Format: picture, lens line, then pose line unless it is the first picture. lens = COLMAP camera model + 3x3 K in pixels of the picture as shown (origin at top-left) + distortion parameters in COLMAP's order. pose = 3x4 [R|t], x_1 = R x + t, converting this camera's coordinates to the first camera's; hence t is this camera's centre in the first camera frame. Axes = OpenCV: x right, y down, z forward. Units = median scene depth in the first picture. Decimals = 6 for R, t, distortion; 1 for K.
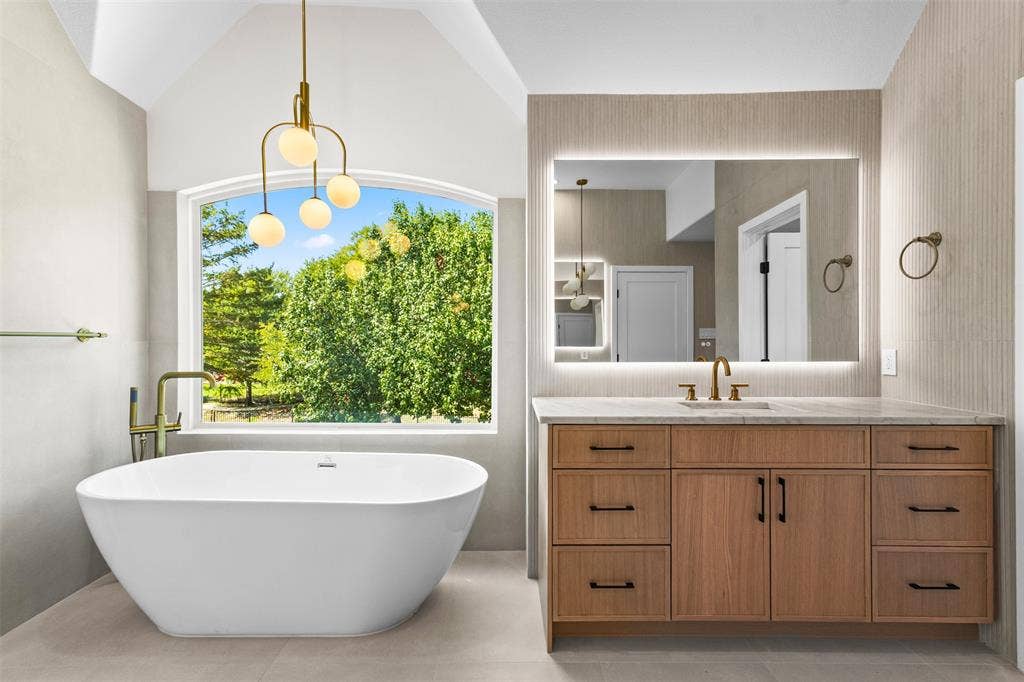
lens RADIAL K [[479.9, 0, 510.6], [0, 479.9, 342.8], [0, 0, 1]] dist [0.016859, 0.000130]
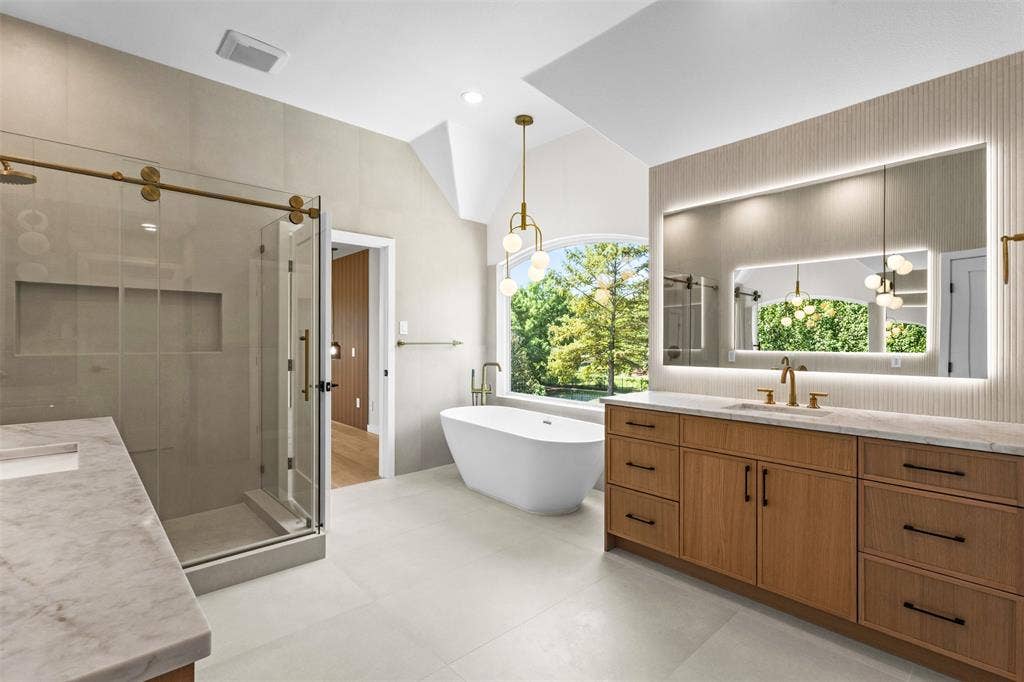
lens RADIAL K [[479.9, 0, 509.1], [0, 479.9, 341.4], [0, 0, 1]] dist [0.016859, 0.000130]
pose [[0.665209, 0.003039, -0.746651, 0.856391], [-0.002919, 0.999995, 0.001470, -0.028539], [0.746651, 0.001201, 0.665215, -0.217161]]
